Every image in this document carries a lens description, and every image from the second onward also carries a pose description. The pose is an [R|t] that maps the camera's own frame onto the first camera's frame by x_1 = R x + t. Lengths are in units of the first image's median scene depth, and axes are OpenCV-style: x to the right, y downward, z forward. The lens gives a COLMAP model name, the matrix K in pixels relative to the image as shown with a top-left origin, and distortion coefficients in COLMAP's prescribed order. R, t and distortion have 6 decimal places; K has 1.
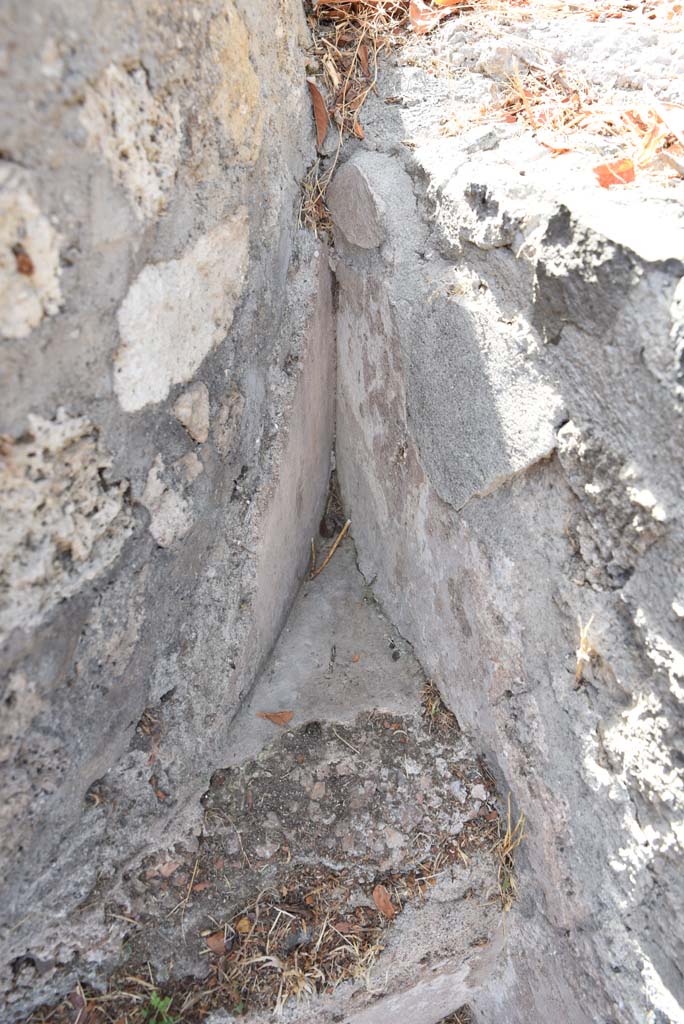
lens RADIAL K [[682.6, 0, 342.0], [0, 682.6, 512.0], [0, 0, 1]] dist [-0.143820, 0.080159]
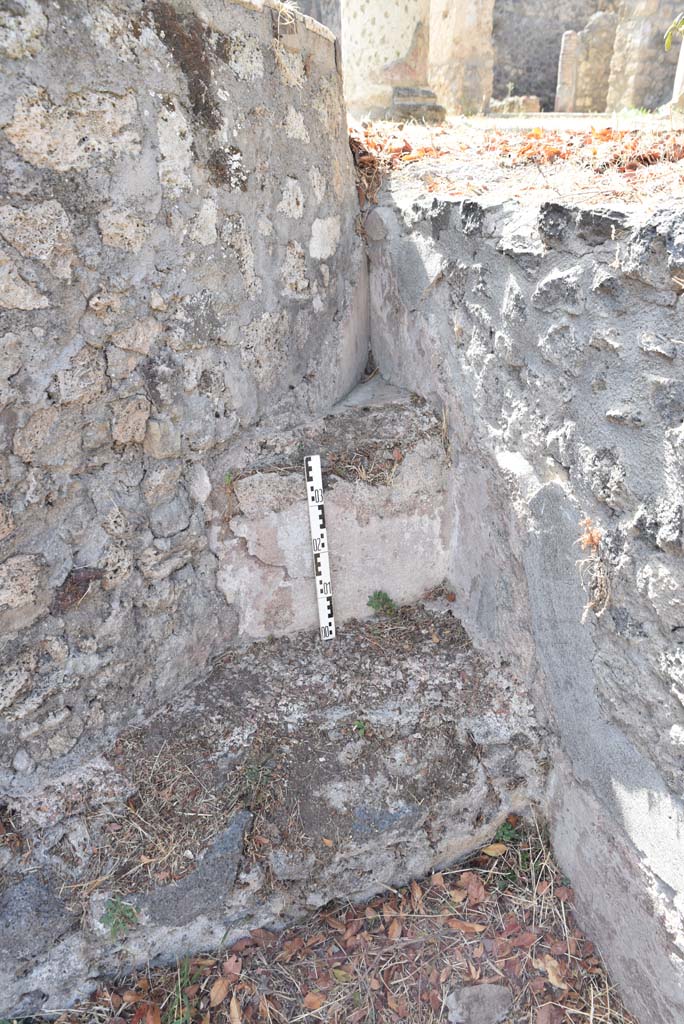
lens RADIAL K [[682.6, 0, 342.0], [0, 682.6, 512.0], [0, 0, 1]] dist [-0.143820, 0.080159]
pose [[0.998973, -0.030036, -0.033918, -0.063451], [0.021244, 0.971790, -0.234888, 1.382484], [0.040016, 0.233926, 0.971431, -1.440196]]
